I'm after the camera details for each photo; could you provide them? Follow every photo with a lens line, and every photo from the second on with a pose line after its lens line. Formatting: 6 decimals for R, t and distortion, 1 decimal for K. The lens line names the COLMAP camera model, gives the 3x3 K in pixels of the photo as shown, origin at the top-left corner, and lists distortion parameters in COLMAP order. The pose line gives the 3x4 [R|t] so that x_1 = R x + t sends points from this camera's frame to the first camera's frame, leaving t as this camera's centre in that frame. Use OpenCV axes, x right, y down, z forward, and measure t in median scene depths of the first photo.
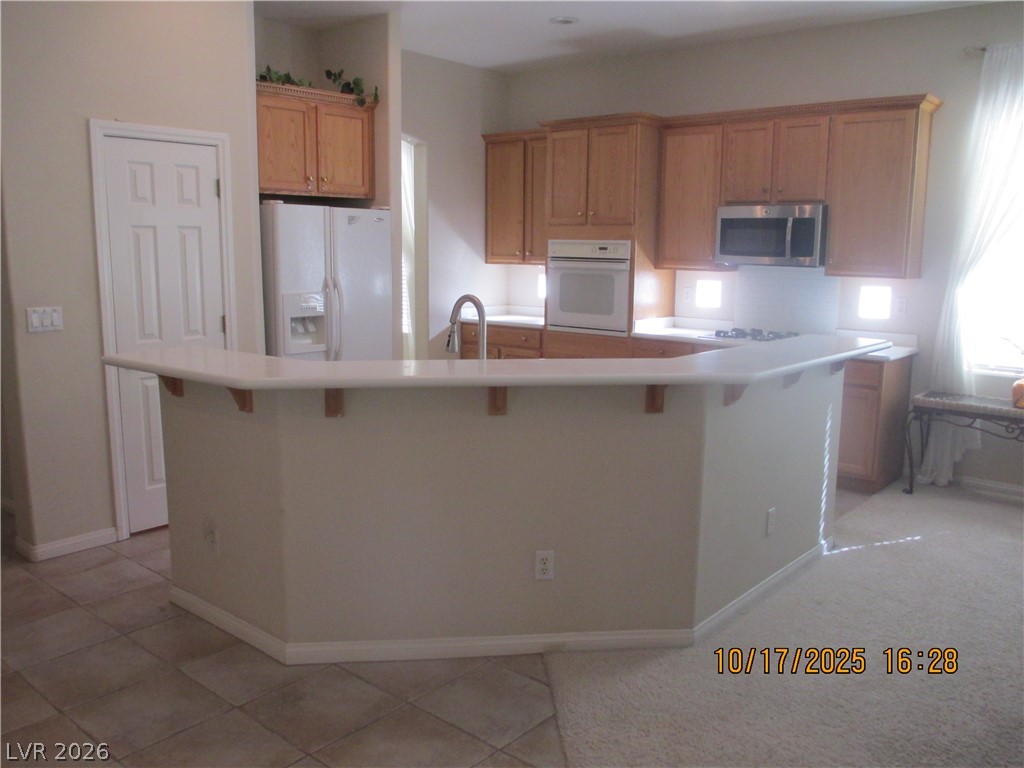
lens RADIAL K [[857.5, 0, 498.5], [0, 857.5, 380.1], [0, 0, 1]] dist [-0.074199, 0.043673]
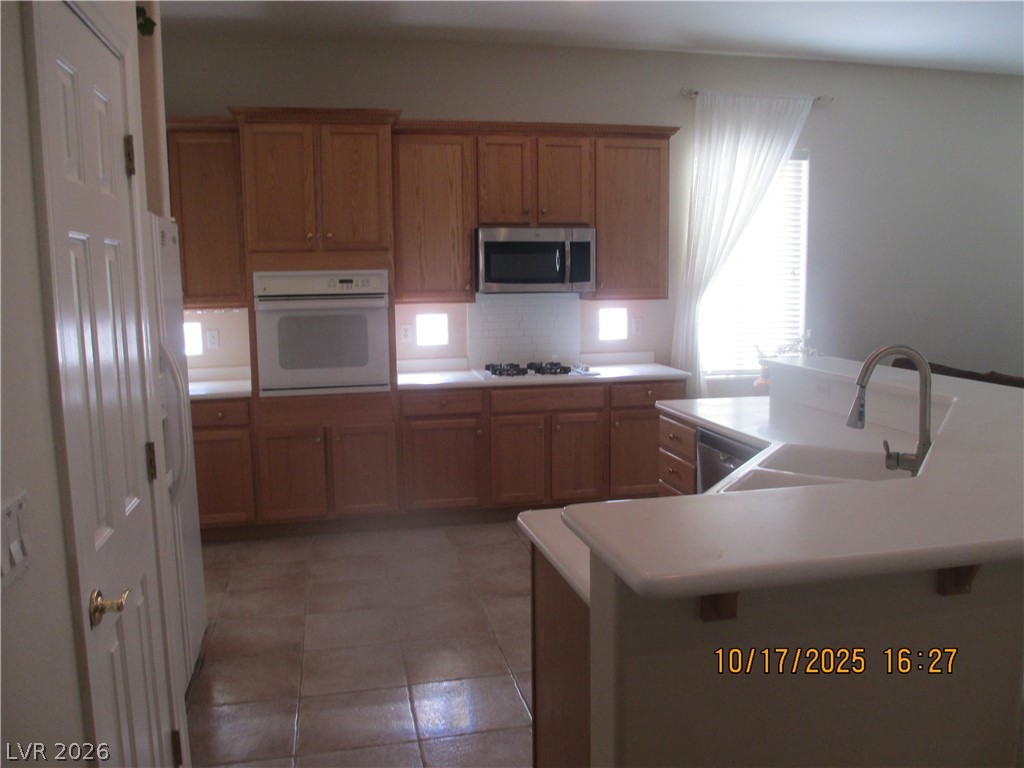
lens RADIAL K [[857.5, 0, 510.2], [0, 857.5, 379.0], [0, 0, 1]] dist [-0.074199, 0.043673]
pose [[0.595989, -0.118294, 0.794231, -0.467272], [0.146576, 0.988498, 0.037238, -0.084411], [-0.789501, 0.094222, 0.606474, 0.484764]]
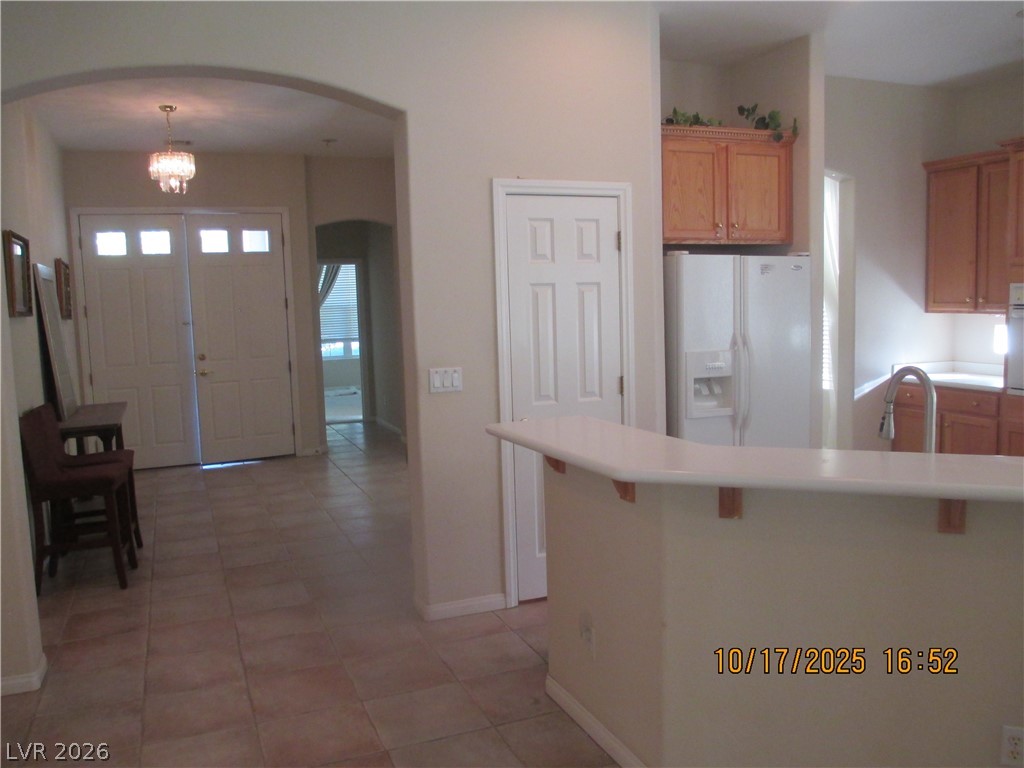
lens RADIAL K [[857.5, 0, 512.7], [0, 857.5, 380.4], [0, 0, 1]] dist [-0.074199, 0.043673]
pose [[0.894980, 0.016253, -0.445810, -0.009754], [-0.038238, 0.998453, -0.040363, -0.025851], [0.444465, 0.053171, 0.894217, 0.094641]]
